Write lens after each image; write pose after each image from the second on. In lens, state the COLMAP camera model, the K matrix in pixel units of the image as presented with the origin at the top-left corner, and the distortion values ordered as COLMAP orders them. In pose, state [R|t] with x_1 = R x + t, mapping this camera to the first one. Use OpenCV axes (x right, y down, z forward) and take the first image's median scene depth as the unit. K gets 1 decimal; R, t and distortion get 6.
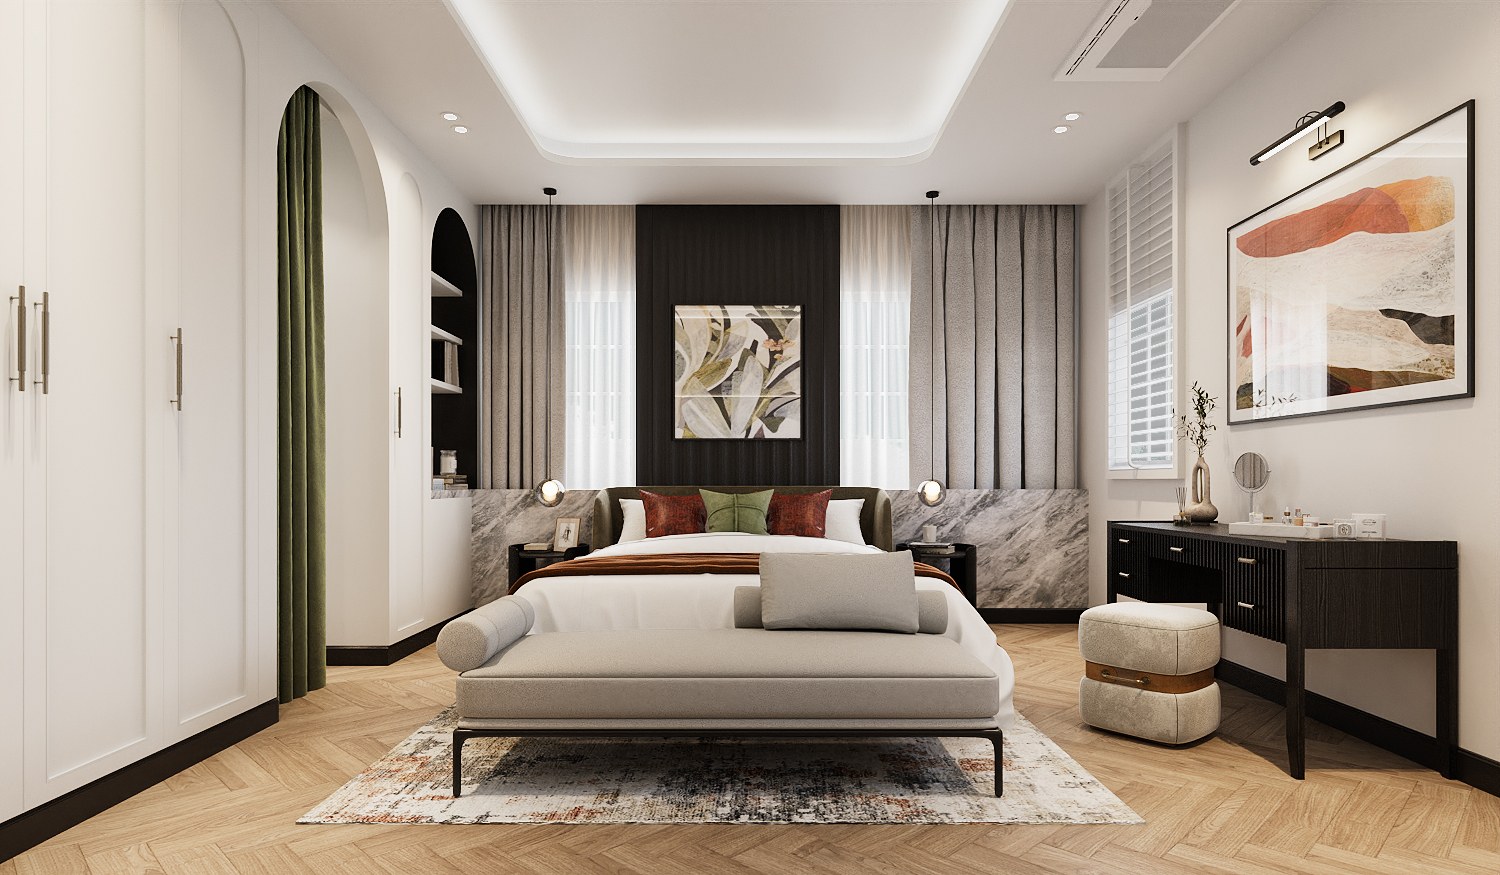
lens RADIAL K [[831.0, 0, 754.6], [0, 831.0, 483.2], [0, 0, 1]] dist [0.001905, 0.000284]
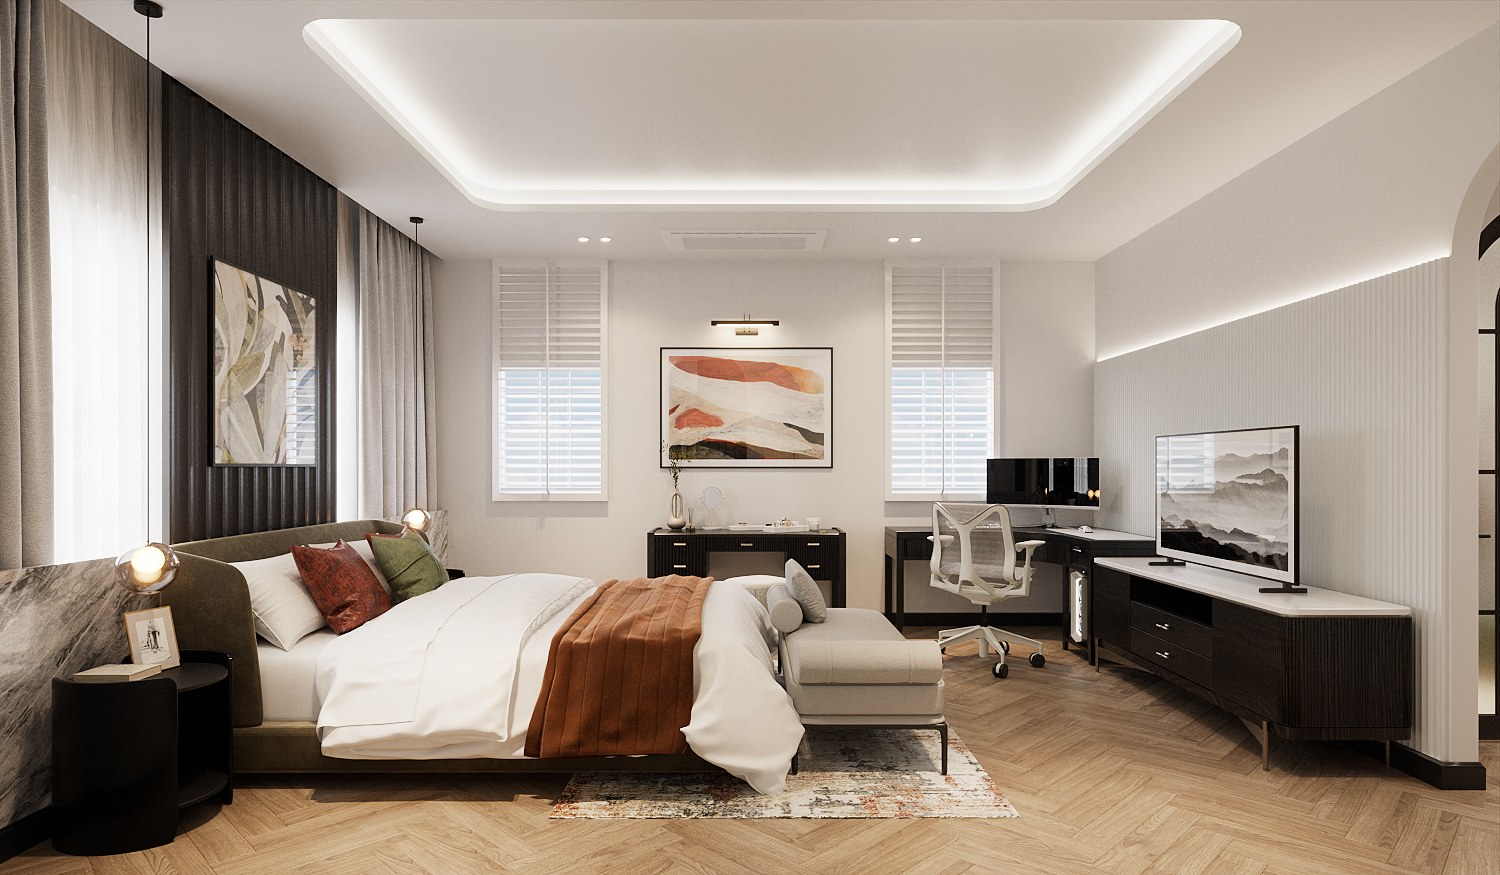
lens RADIAL K [[831.0, 0, 750.2], [0, 831.0, 470.5], [0, 0, 1]] dist [0.001905, 0.000284]
pose [[0.002207, -0.002080, 0.999995, -1.319836], [0.004465, 0.999988, 0.002070, -0.085185], [-0.999988, 0.004460, 0.002216, 1.027413]]
